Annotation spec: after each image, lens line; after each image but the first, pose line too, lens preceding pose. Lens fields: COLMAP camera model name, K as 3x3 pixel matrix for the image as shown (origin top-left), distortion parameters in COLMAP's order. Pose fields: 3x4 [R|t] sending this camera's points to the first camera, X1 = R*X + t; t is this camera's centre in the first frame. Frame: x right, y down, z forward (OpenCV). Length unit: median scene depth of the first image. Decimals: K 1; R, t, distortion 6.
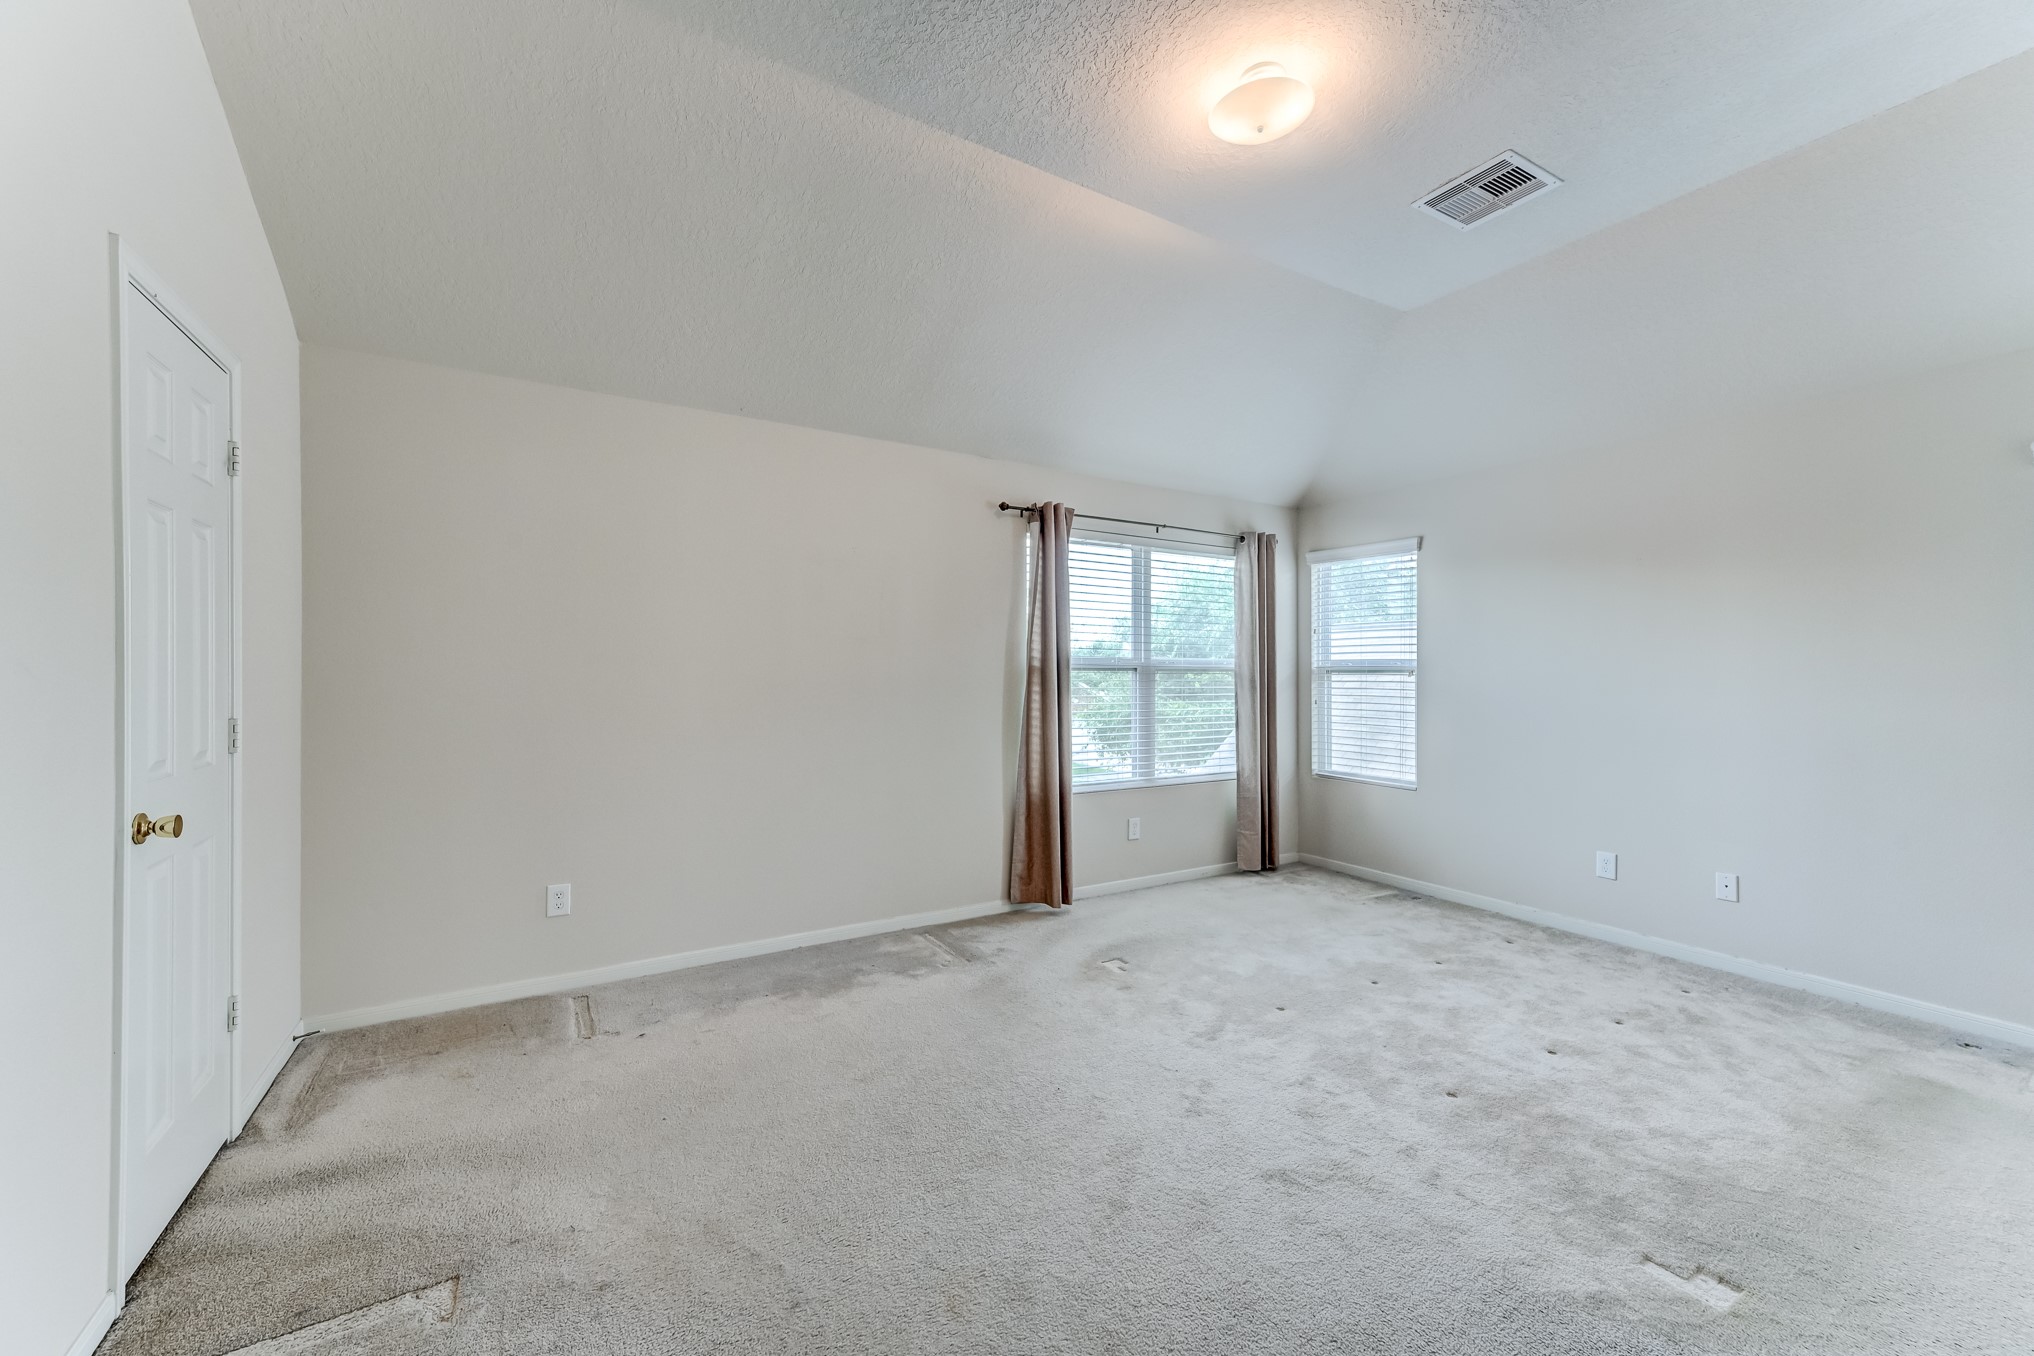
lens RADIAL K [[794.3, 0, 1010.5], [0, 794.3, 679.0], [0, 0, 1]] dist [0.007542, 0.000794]
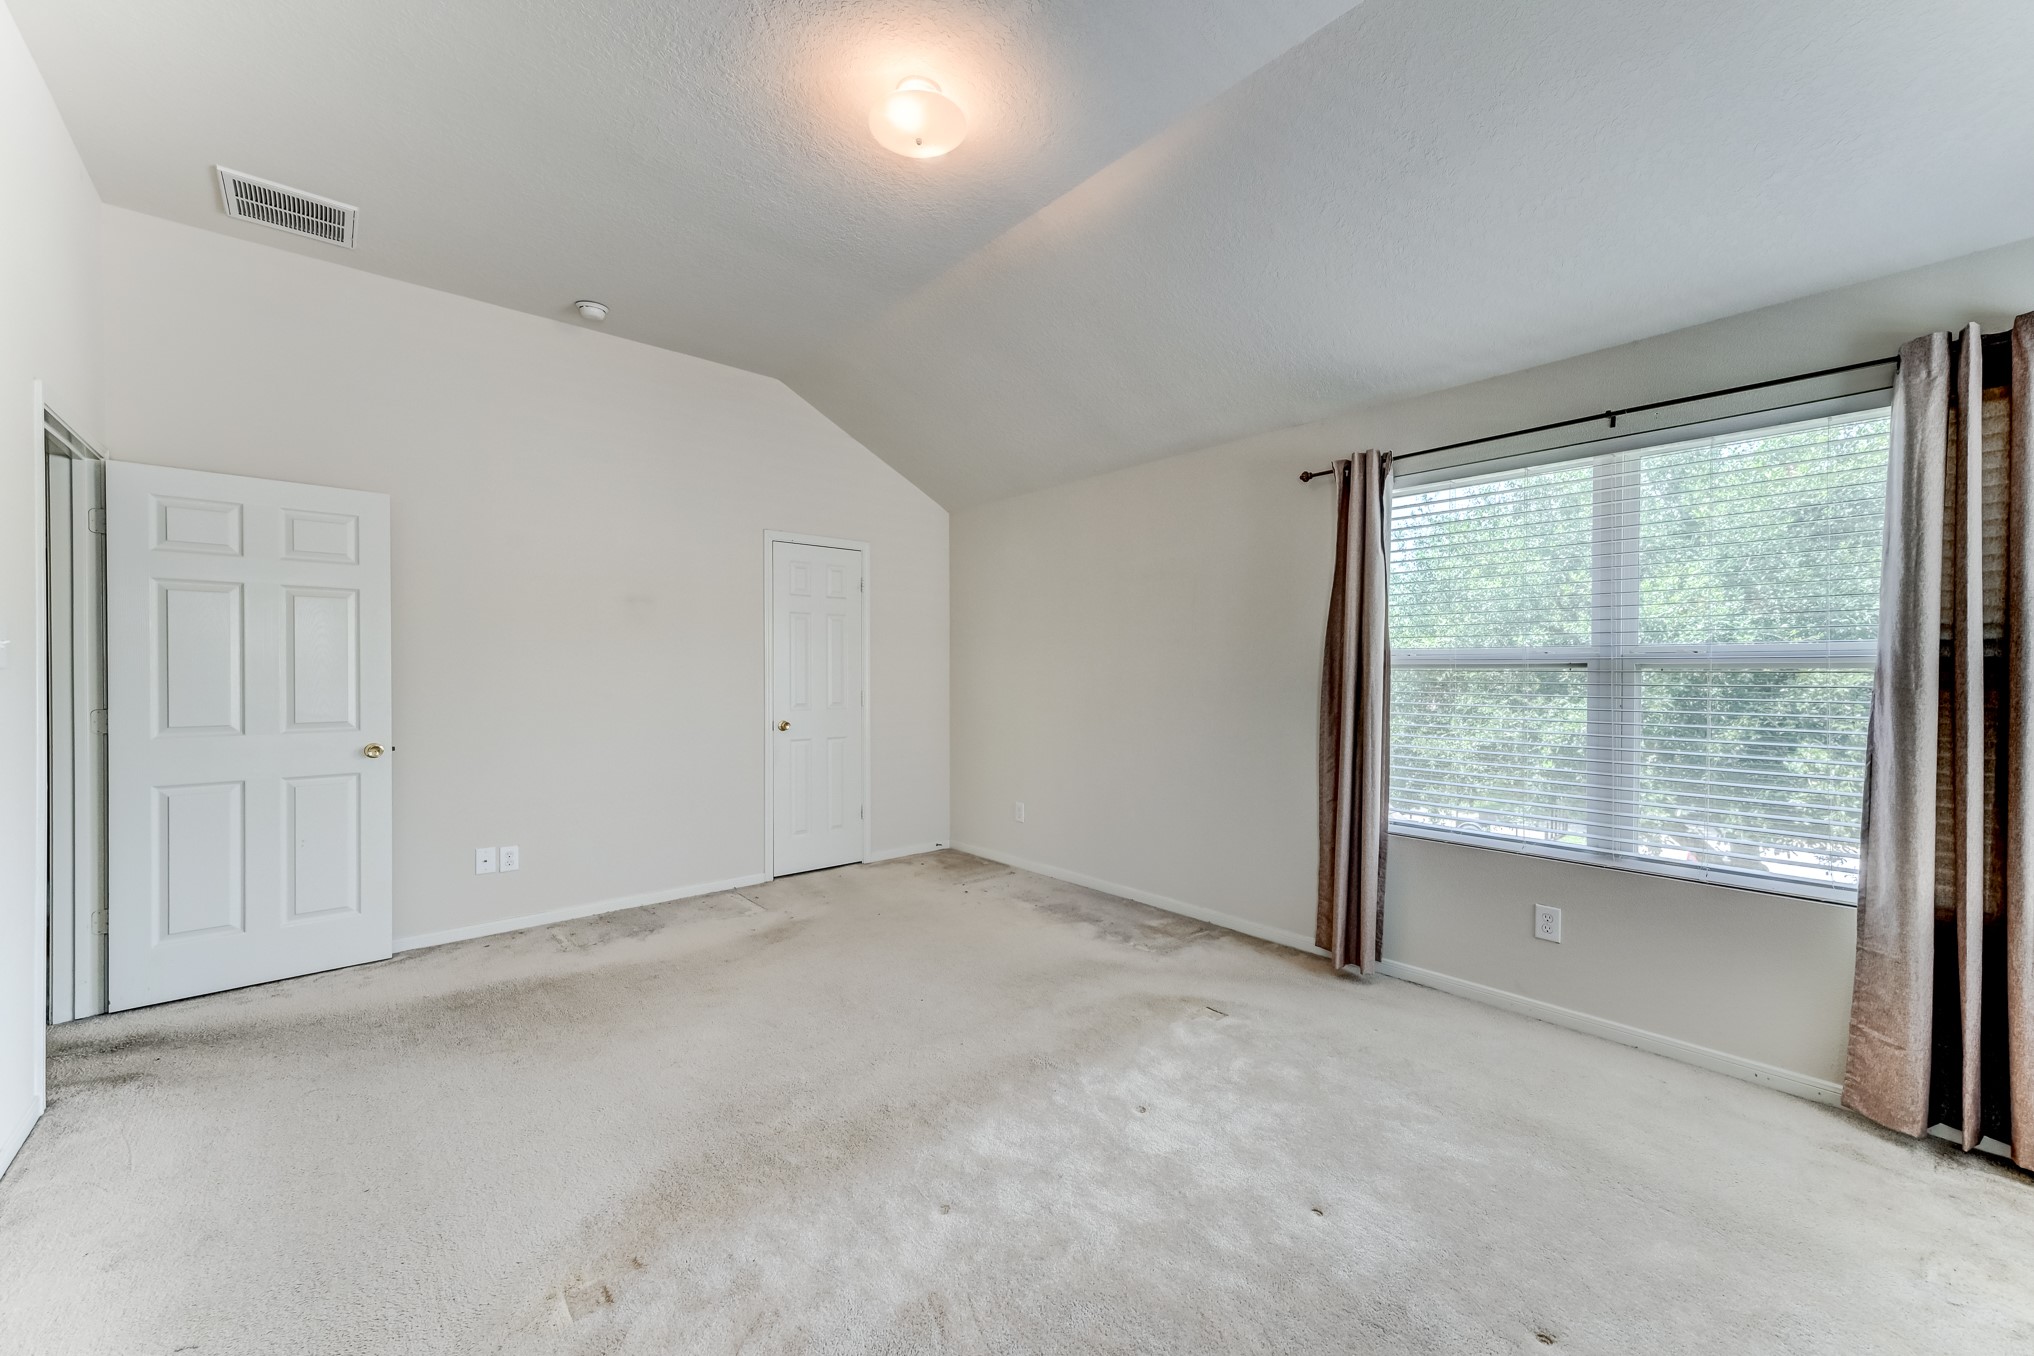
lens RADIAL K [[794.3, 0, 1008.4], [0, 794.3, 678.6], [0, 0, 1]] dist [0.007542, 0.000794]
pose [[0.161384, 0.011315, -0.986827, 0.788873], [0.001421, 0.999931, 0.011698, -0.011193], [0.986891, -0.003290, 0.161356, 0.547638]]
